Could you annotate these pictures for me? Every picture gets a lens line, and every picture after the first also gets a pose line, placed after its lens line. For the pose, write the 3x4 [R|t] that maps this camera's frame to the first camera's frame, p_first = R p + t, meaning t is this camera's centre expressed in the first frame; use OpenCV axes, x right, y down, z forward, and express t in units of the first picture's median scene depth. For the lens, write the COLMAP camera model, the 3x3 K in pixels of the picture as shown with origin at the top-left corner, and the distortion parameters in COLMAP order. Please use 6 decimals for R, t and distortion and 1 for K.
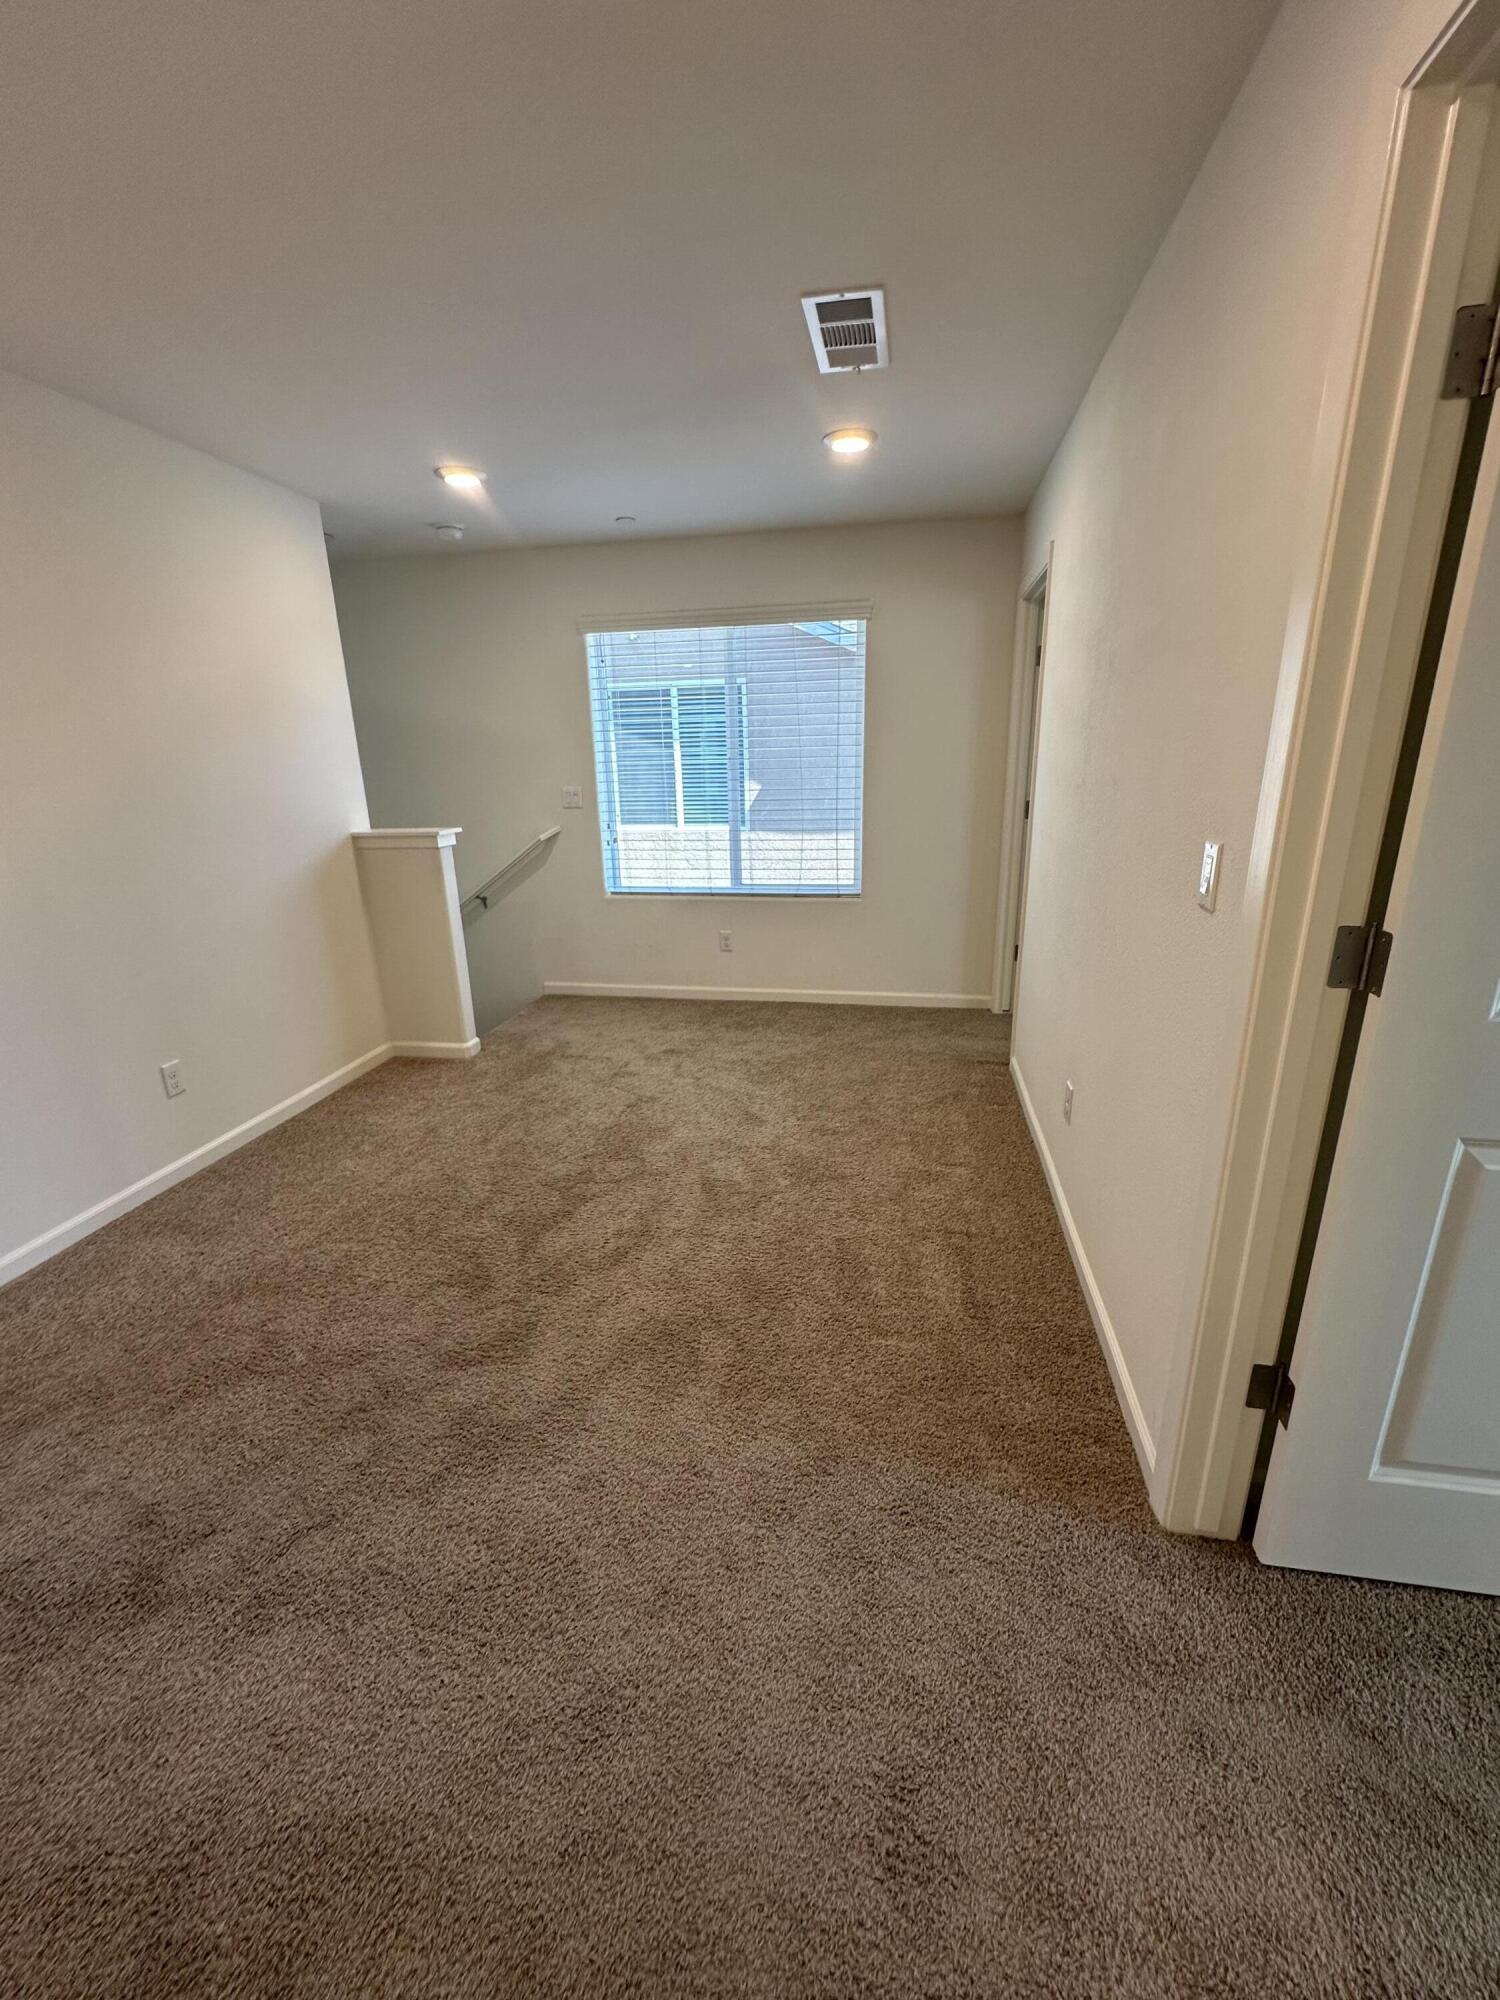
lens RADIAL K [[805.5, 0, 753.7], [0, 805.5, 1006.0], [0, 0, 1]] dist [-0.001264, 0.000527]
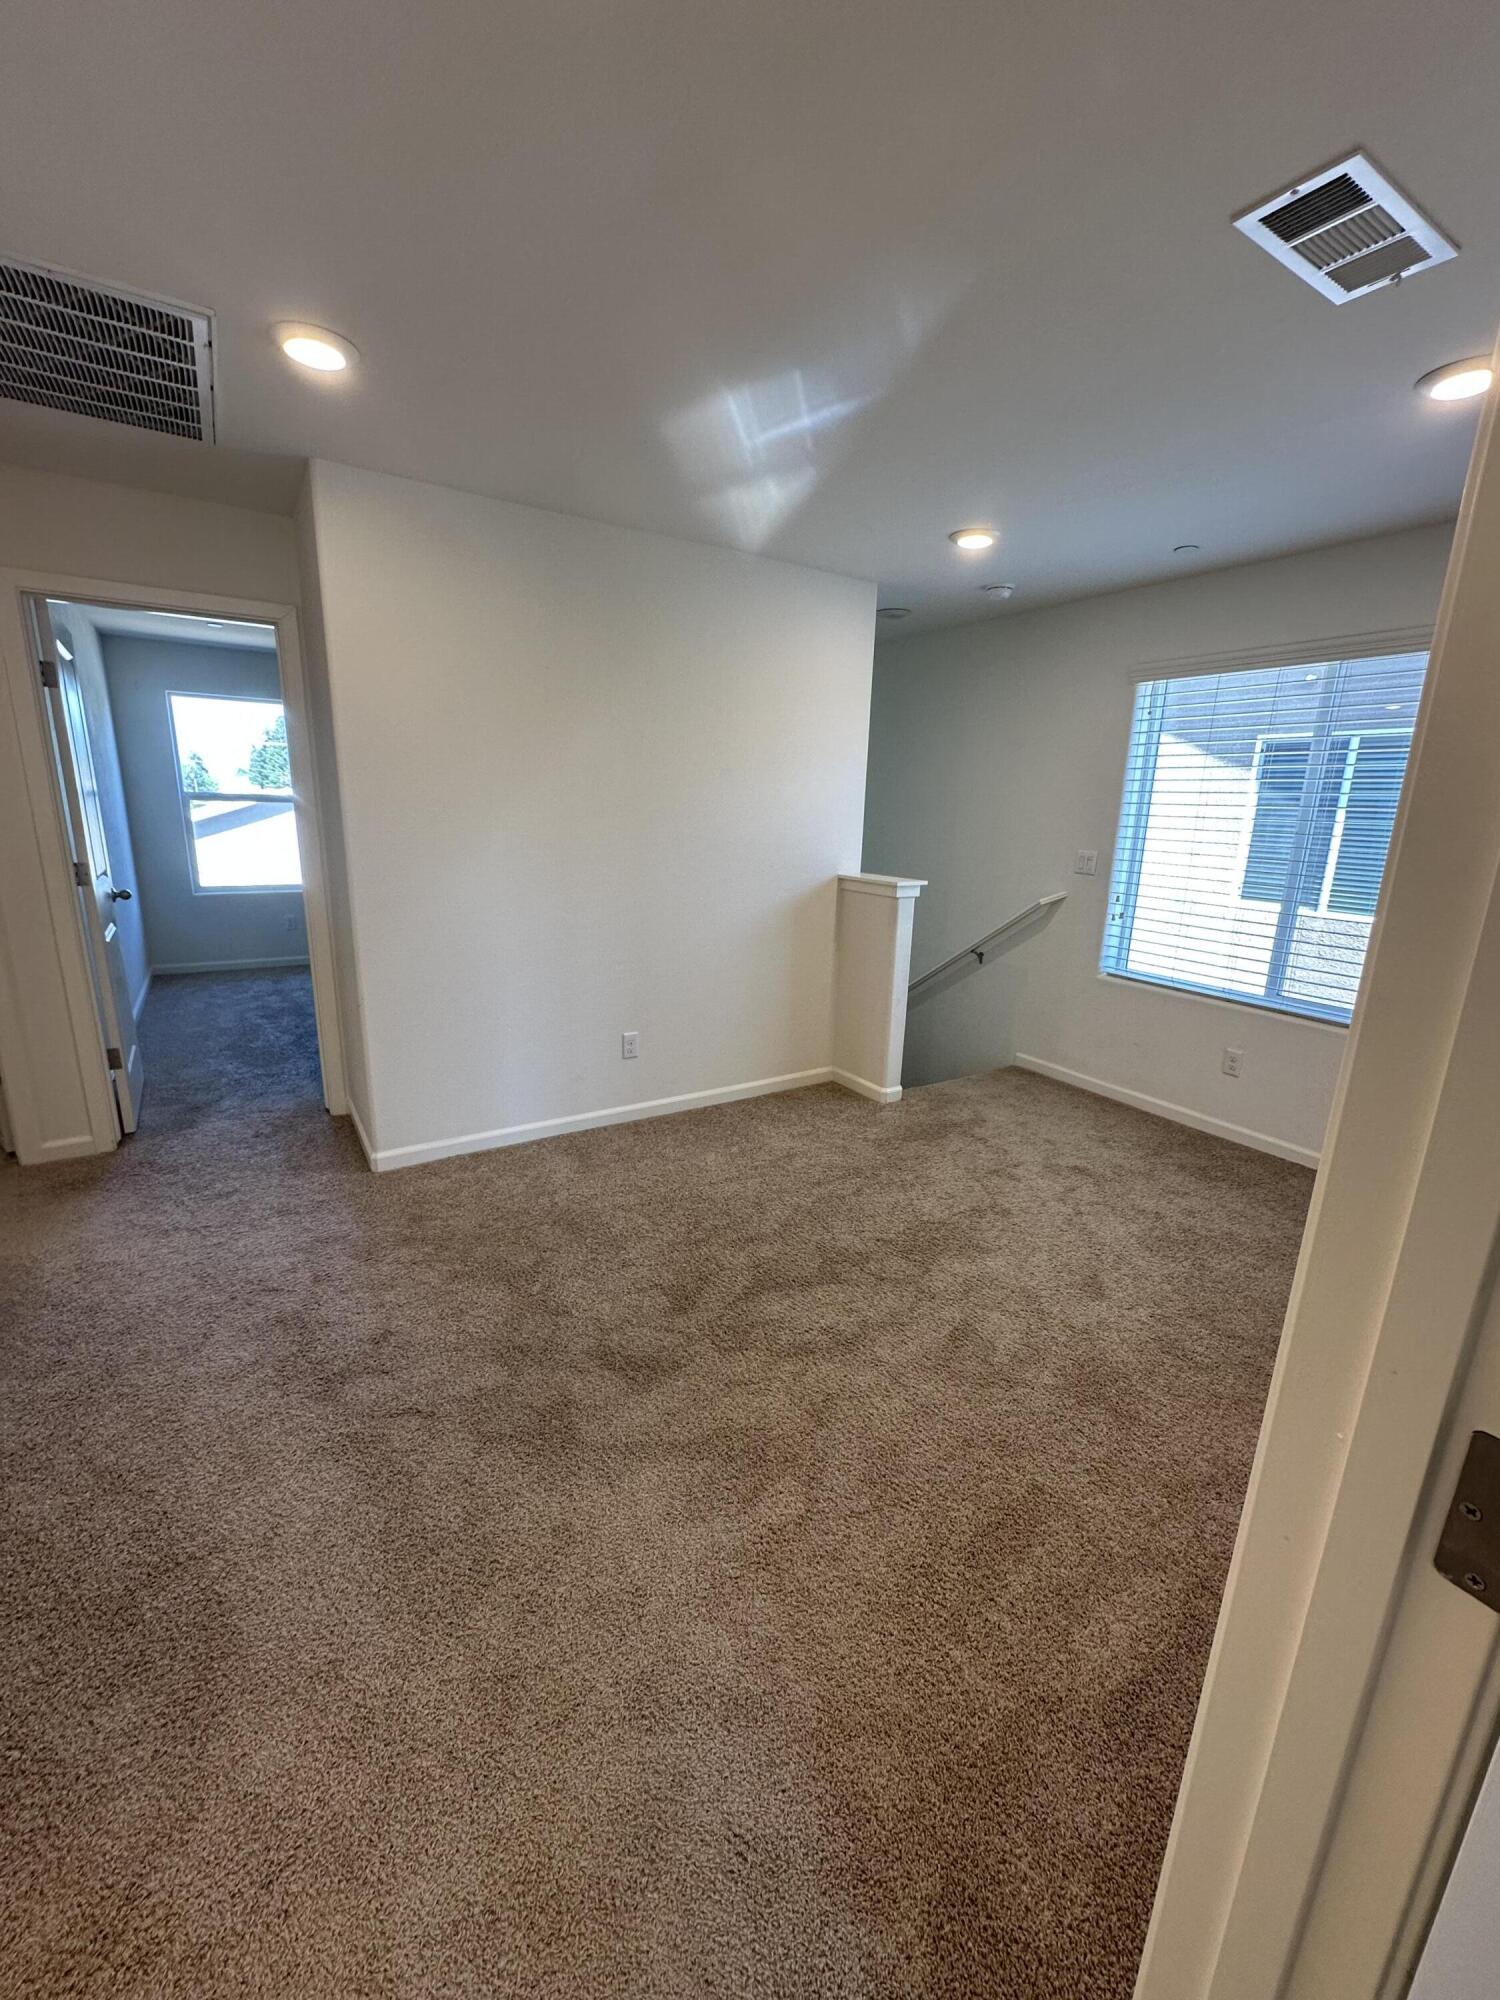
lens RADIAL K [[805.5, 0, 753.7], [0, 805.5, 1006.0], [0, 0, 1]] dist [-0.001264, 0.000527]
pose [[0.681067, 0.222180, -0.697699, 0.244643], [-0.259822, 0.964178, 0.053411, -0.074313], [0.684573, 0.144901, 0.714397, 0.168141]]
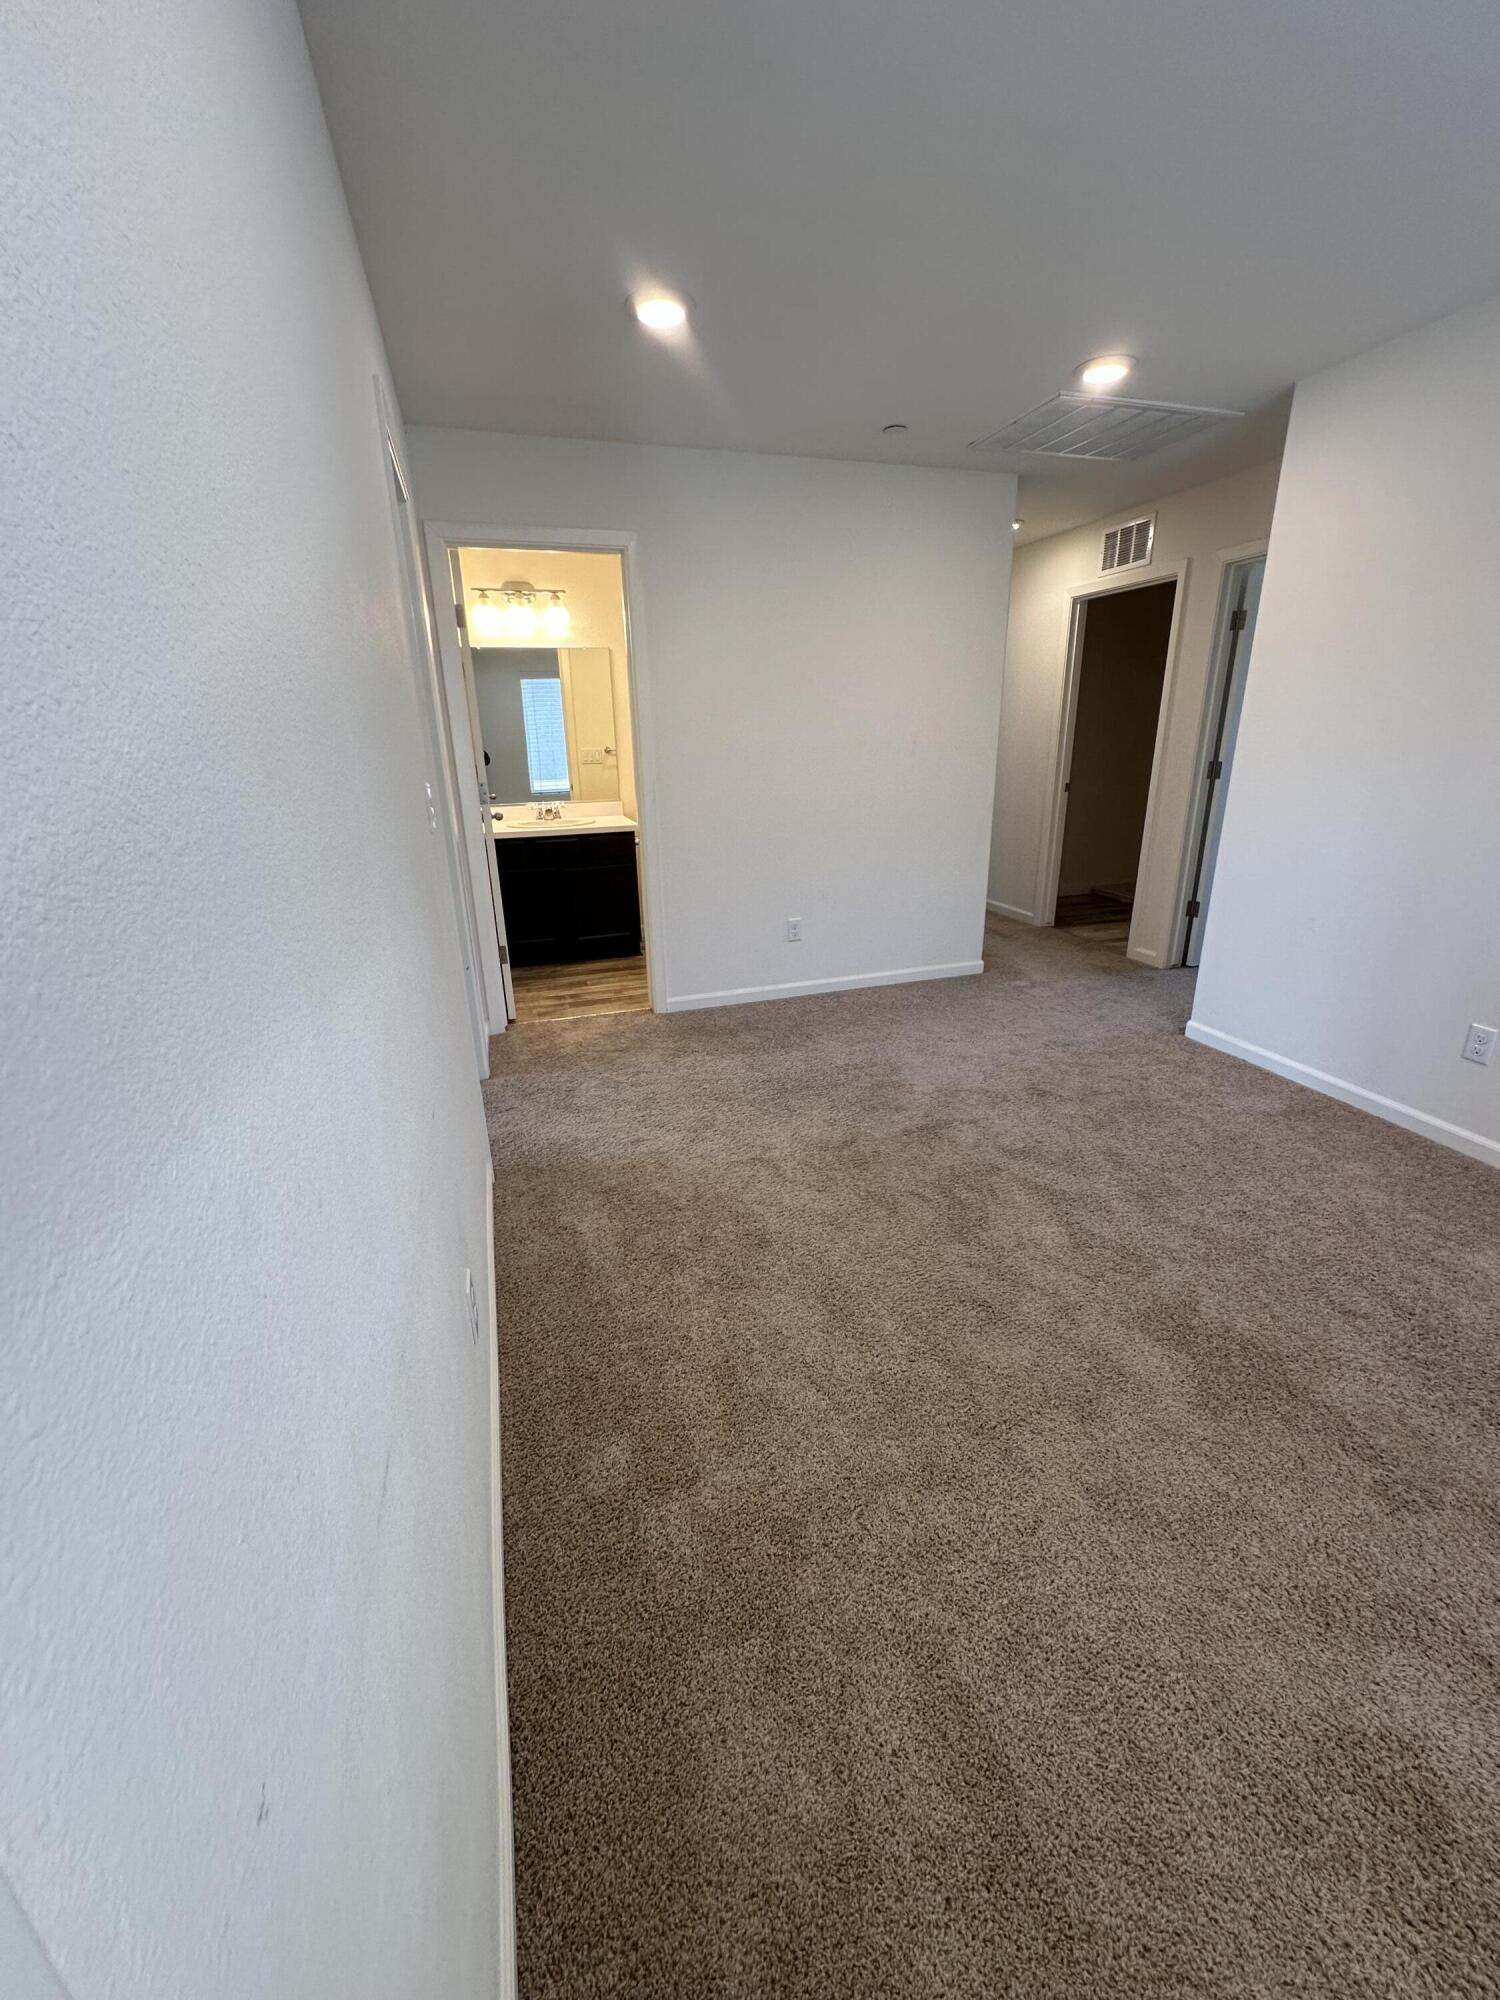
lens RADIAL K [[805.5, 0, 753.7], [0, 805.5, 1006.0], [0, 0, 1]] dist [-0.001264, 0.000527]
pose [[-0.868447, 0.184625, -0.460123, 0.312518], [-0.127490, 0.813704, 0.567126, -0.285368], [0.479110, 0.551180, -0.683121, 0.988465]]
